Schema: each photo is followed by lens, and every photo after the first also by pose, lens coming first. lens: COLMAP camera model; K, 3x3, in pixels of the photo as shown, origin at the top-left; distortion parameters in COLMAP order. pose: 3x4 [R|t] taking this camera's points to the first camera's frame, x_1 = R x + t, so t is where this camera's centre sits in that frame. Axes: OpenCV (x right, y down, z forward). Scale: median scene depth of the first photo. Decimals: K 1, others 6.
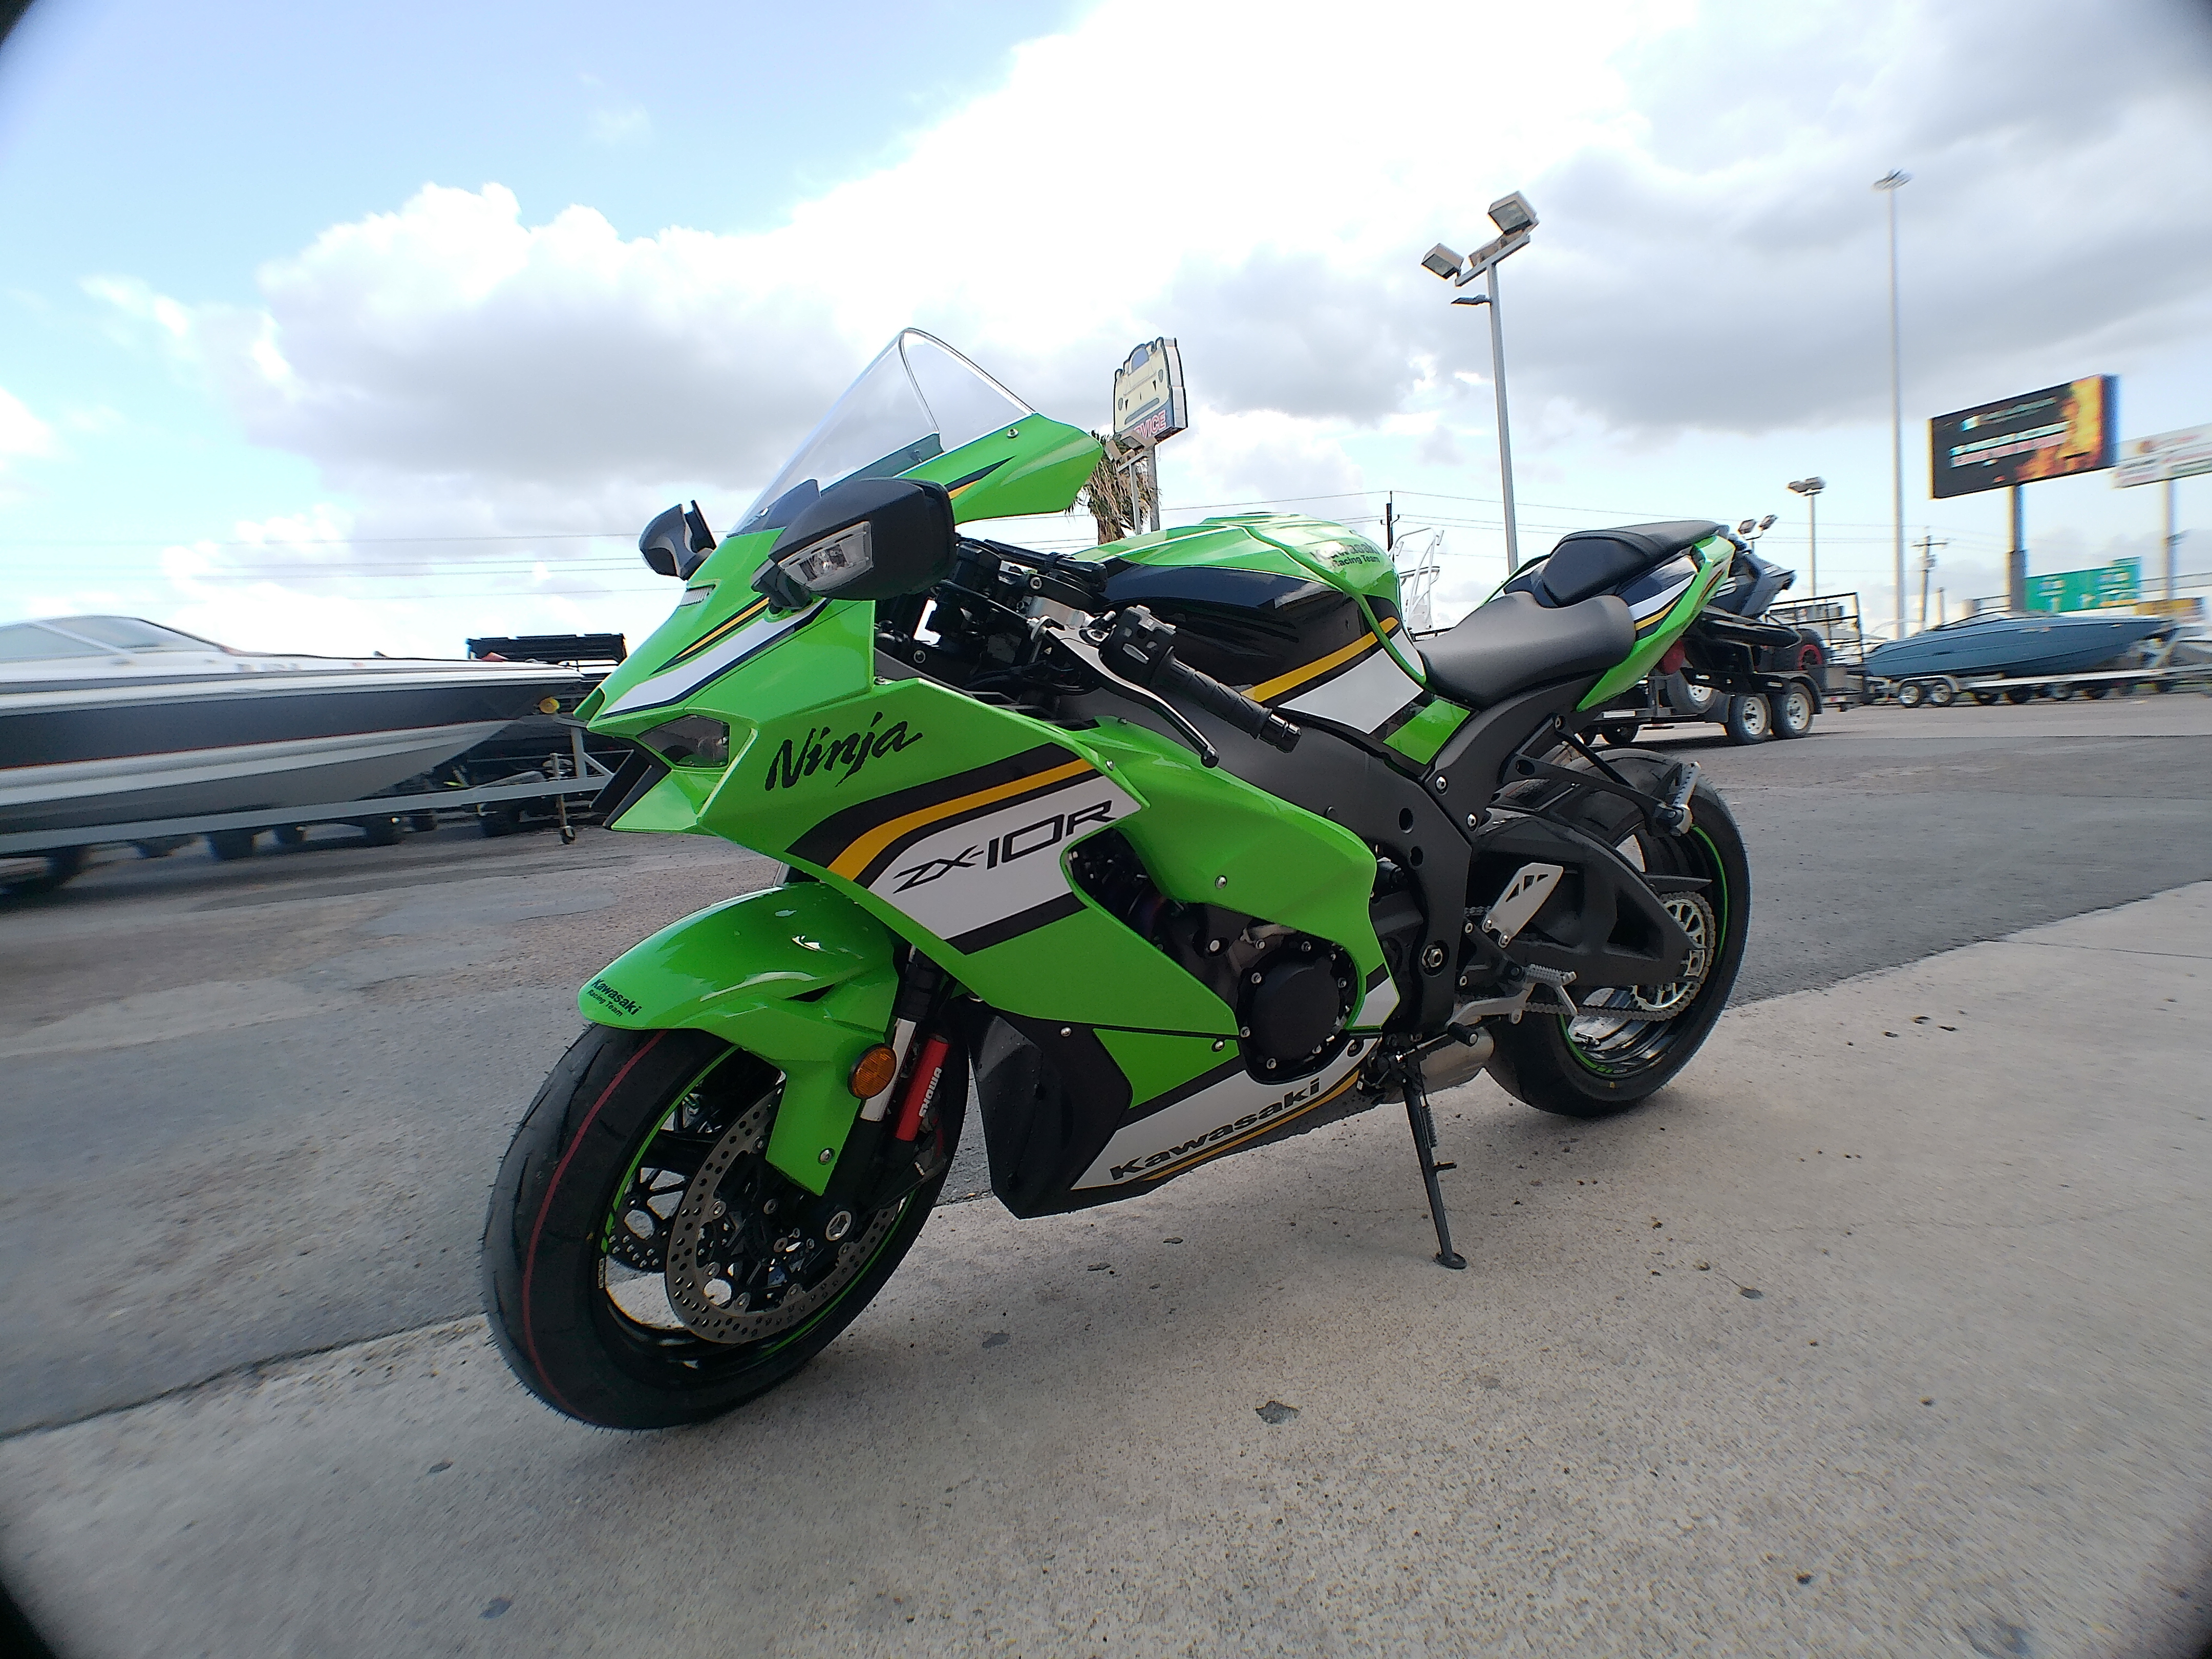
lens RADIAL K [[1189.6, 0, 1107.5], [0, 1189.6, 757.0], [0, 0, 1]] dist [-0.042988, 0.017605]
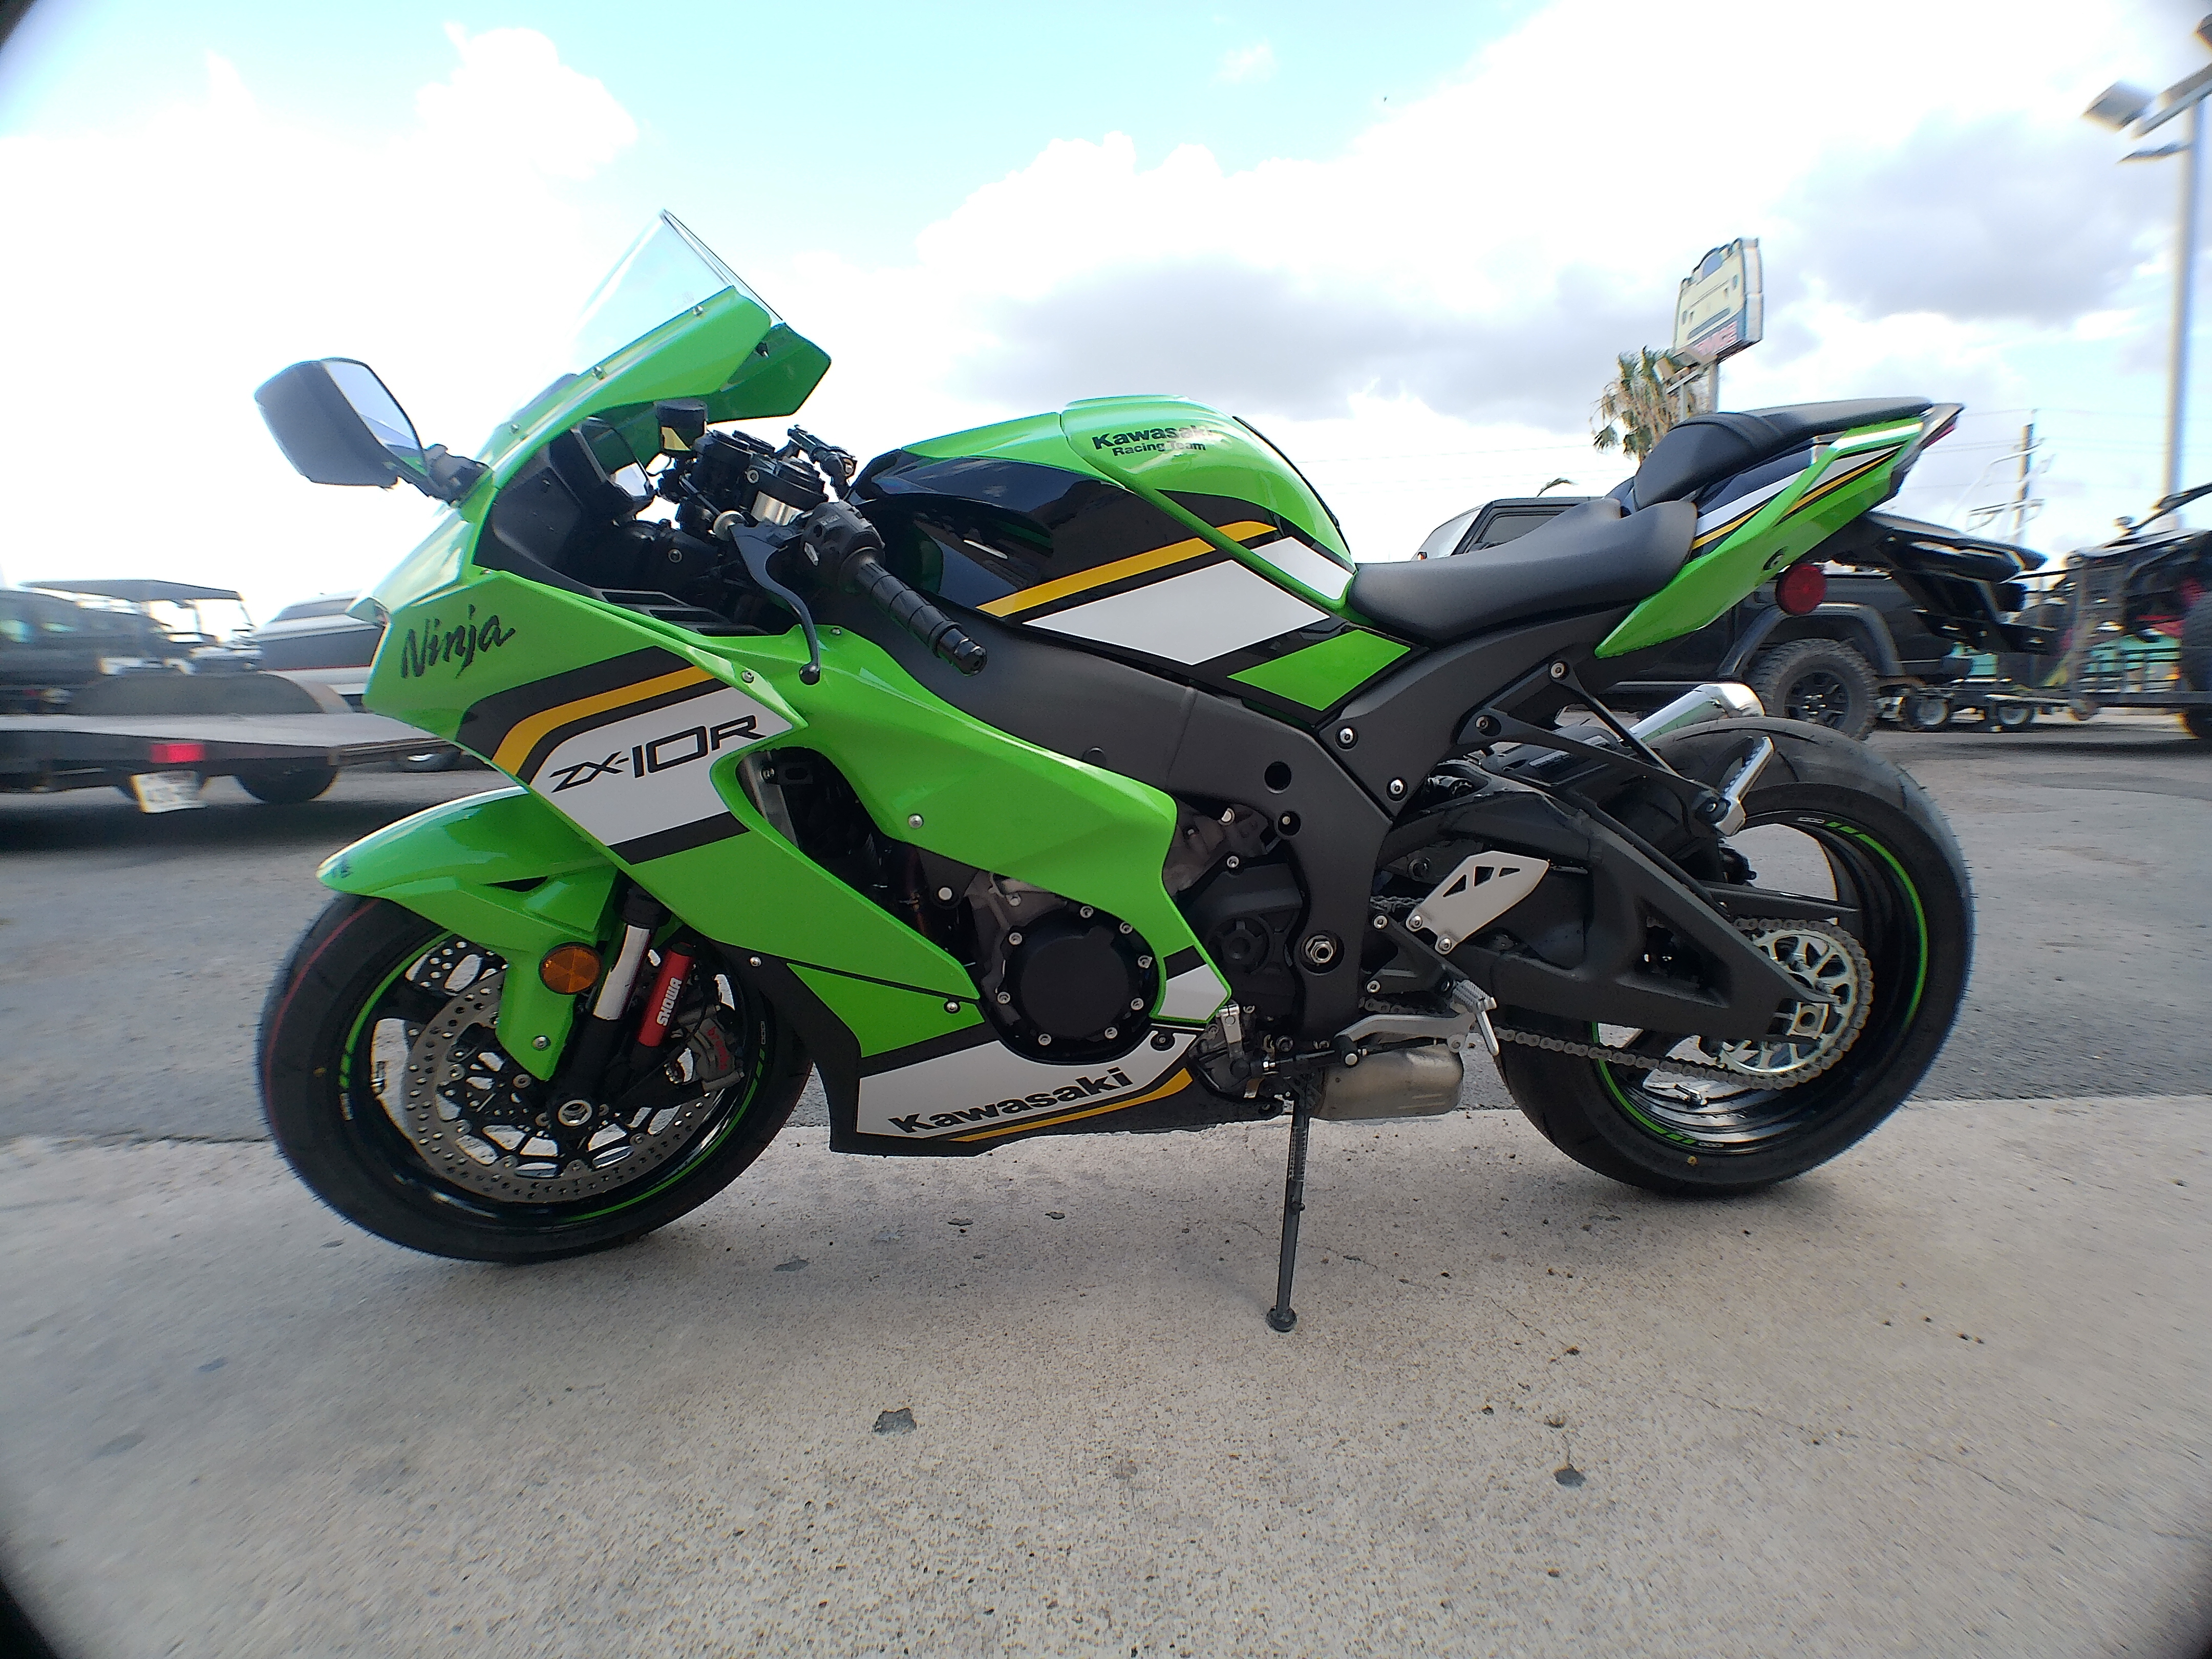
lens RADIAL K [[1189.6, 0, 1107.5], [0, 1189.6, 757.0], [0, 0, 1]] dist [-0.042988, 0.017605]
pose [[0.910758, 0.086186, -0.403847, 0.534012], [-0.063678, 0.995592, 0.068864, -0.009951], [0.408002, -0.037003, 0.912231, 0.245864]]
